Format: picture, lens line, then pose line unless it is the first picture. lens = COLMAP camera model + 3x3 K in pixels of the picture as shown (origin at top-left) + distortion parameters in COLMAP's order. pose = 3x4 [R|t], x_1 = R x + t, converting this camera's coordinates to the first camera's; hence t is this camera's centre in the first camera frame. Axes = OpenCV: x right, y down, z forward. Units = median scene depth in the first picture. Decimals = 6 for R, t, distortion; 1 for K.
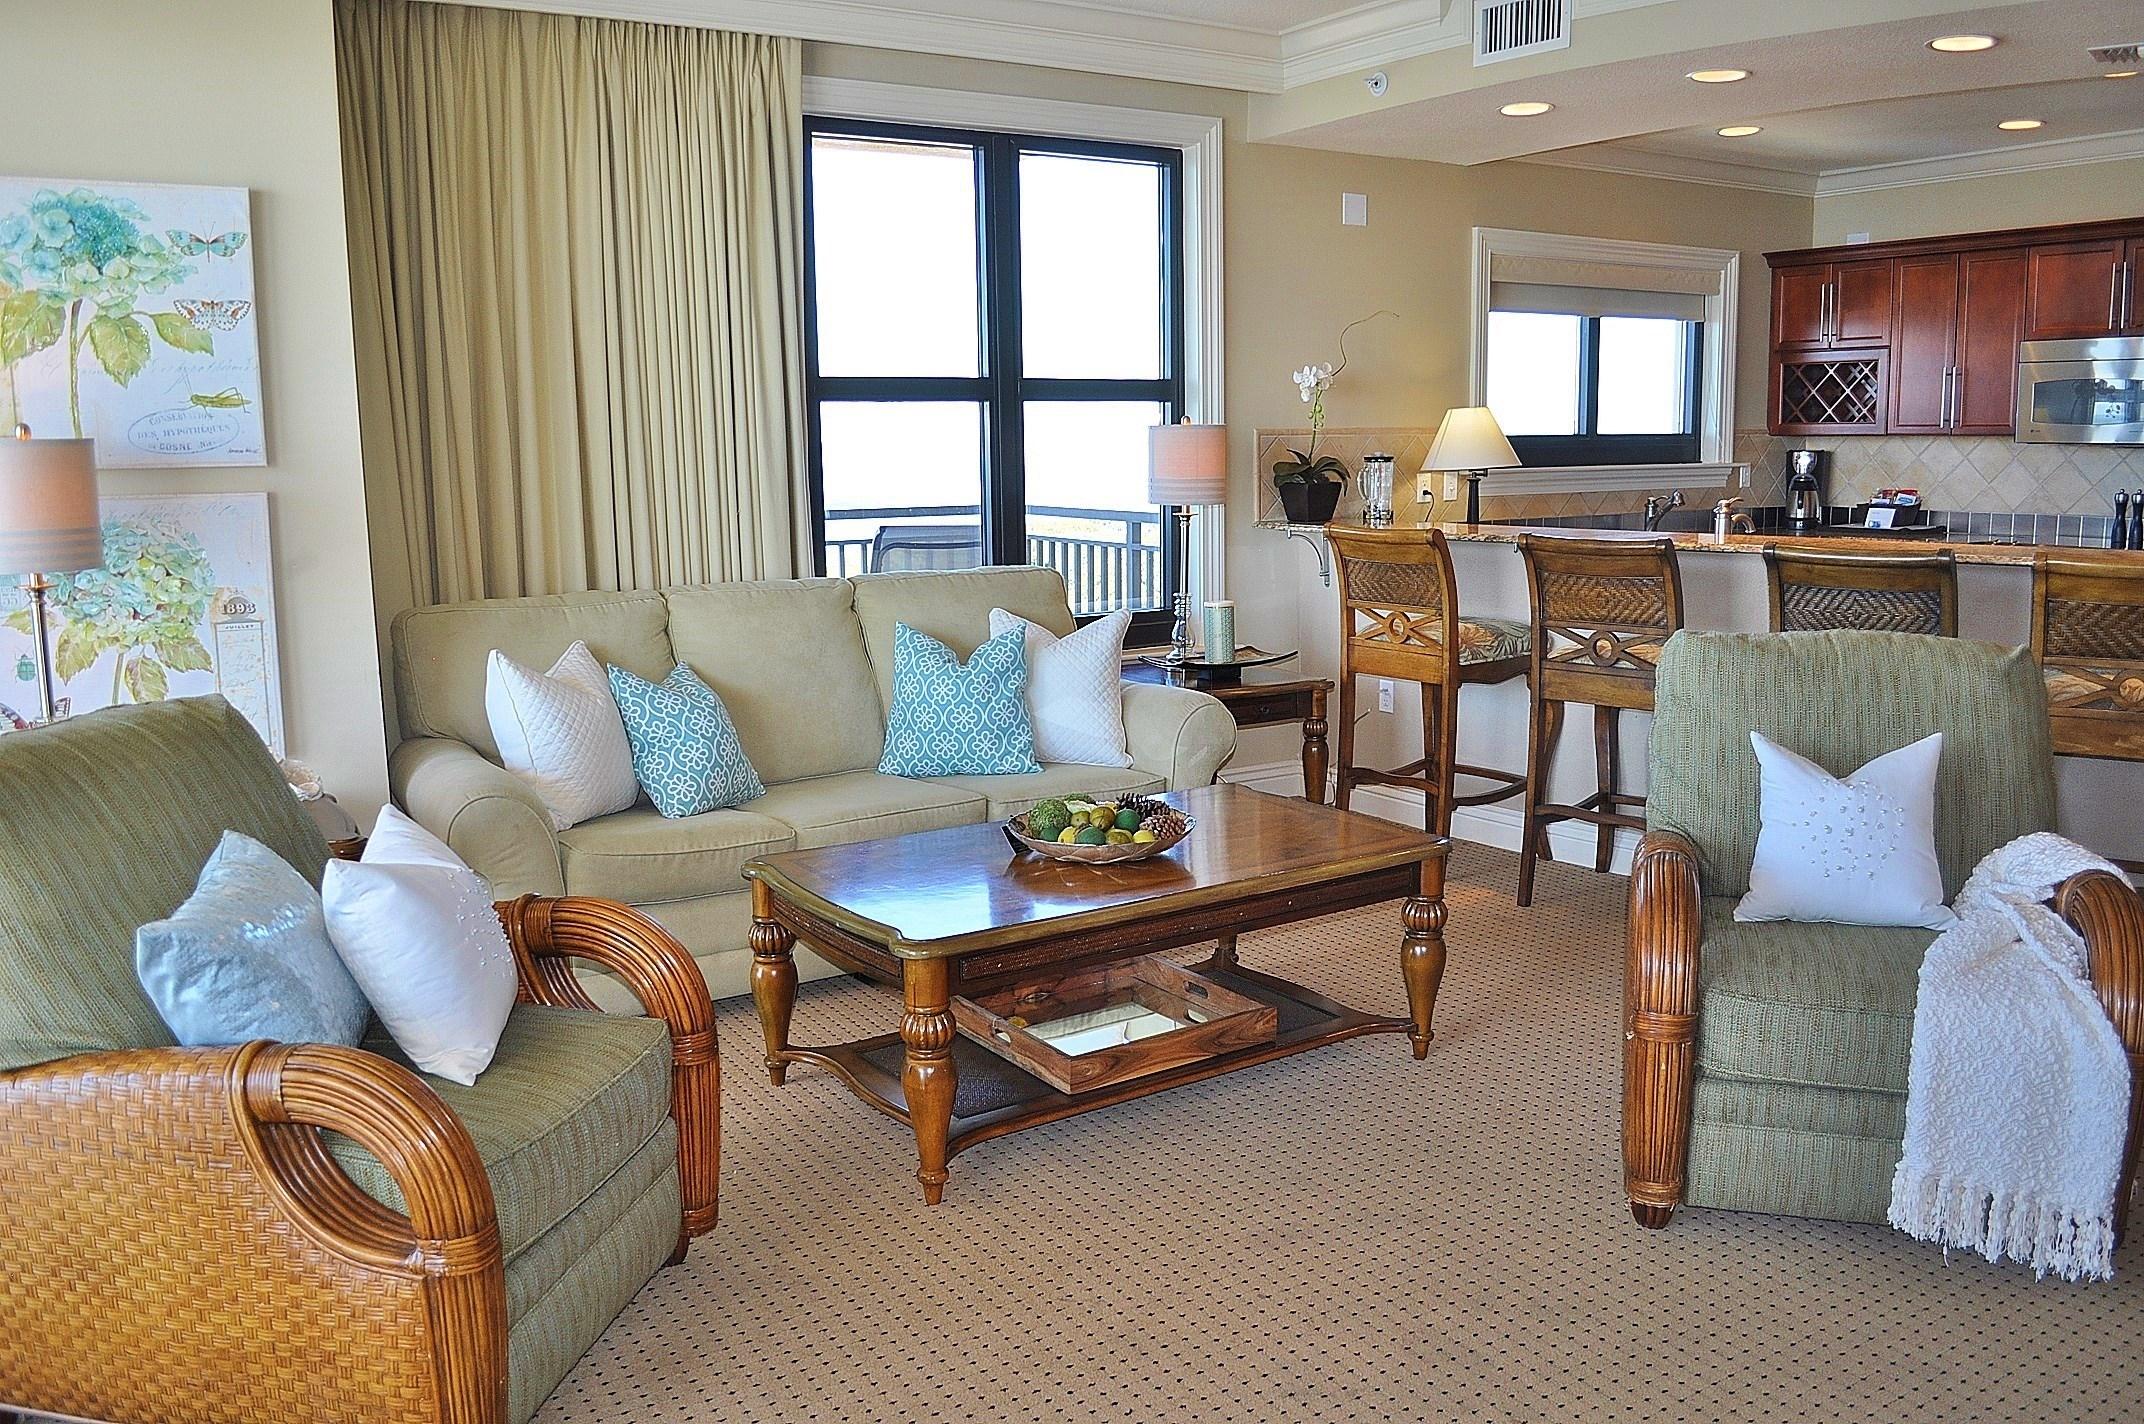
lens RADIAL K [[1689.5, 0, 1062.9], [0, 1689.5, 691.7], [0, 0, 1]] dist [-0.058010, -0.008414]
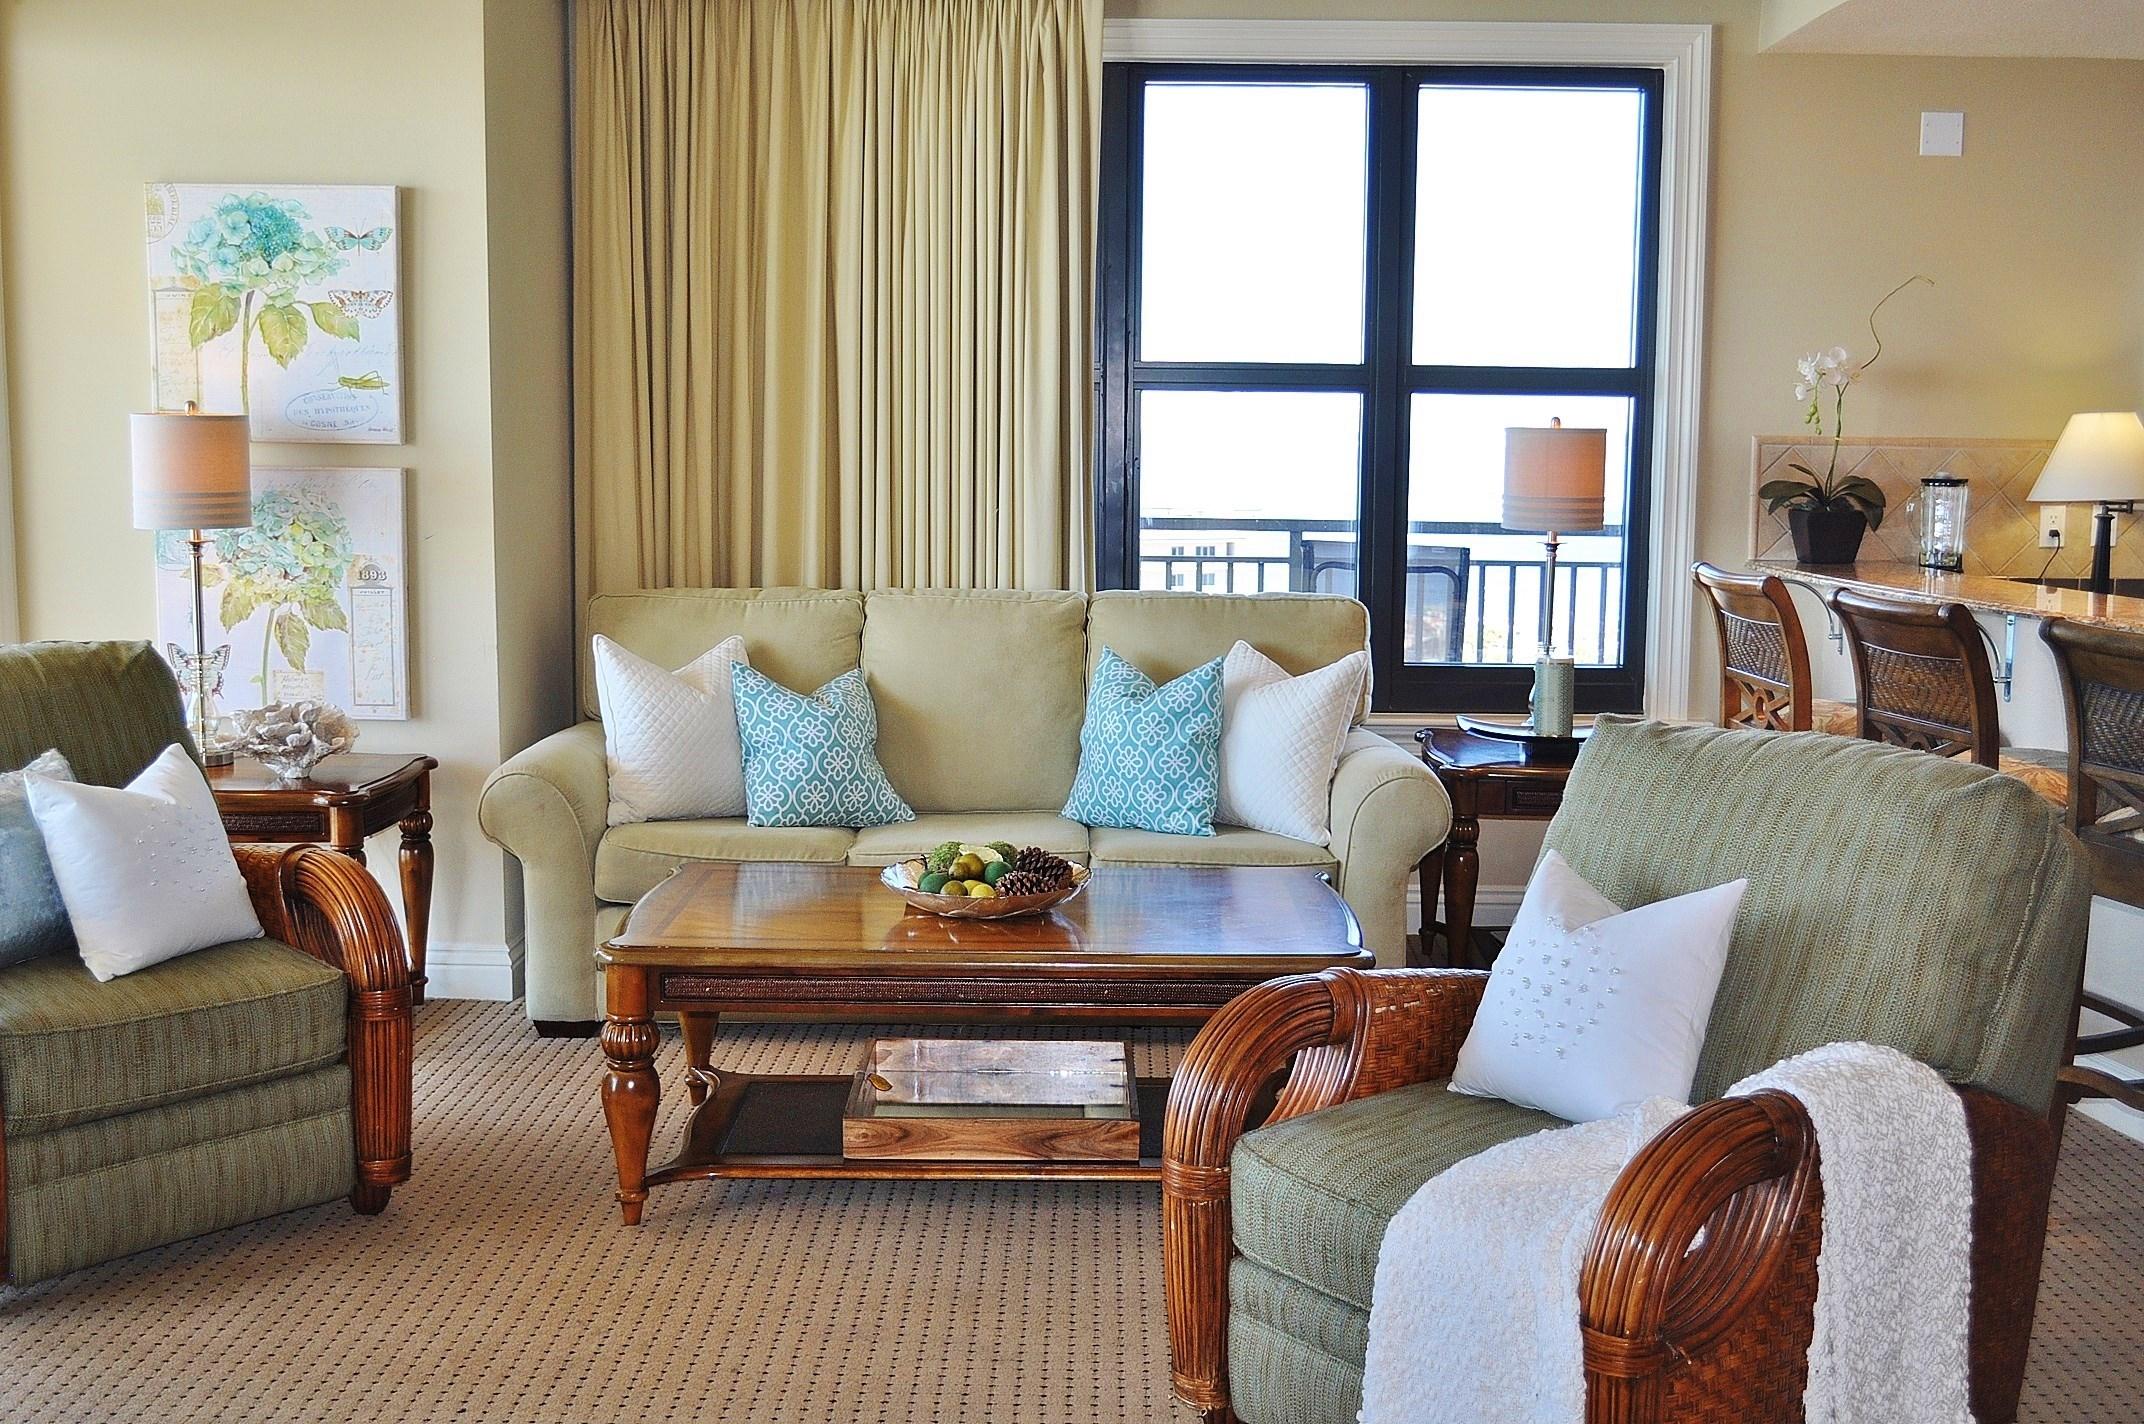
lens RADIAL K [[2215.4, 0, 1079.6], [0, 2215.4, 709.9], [0, 0, 1]] dist [-0.046234, 0.000000]
pose [[0.840995, 0.090008, -0.533504, 0.662680], [-0.101928, 0.994766, 0.007152, -0.020678], [0.531355, 0.048364, 0.845767, 0.043115]]
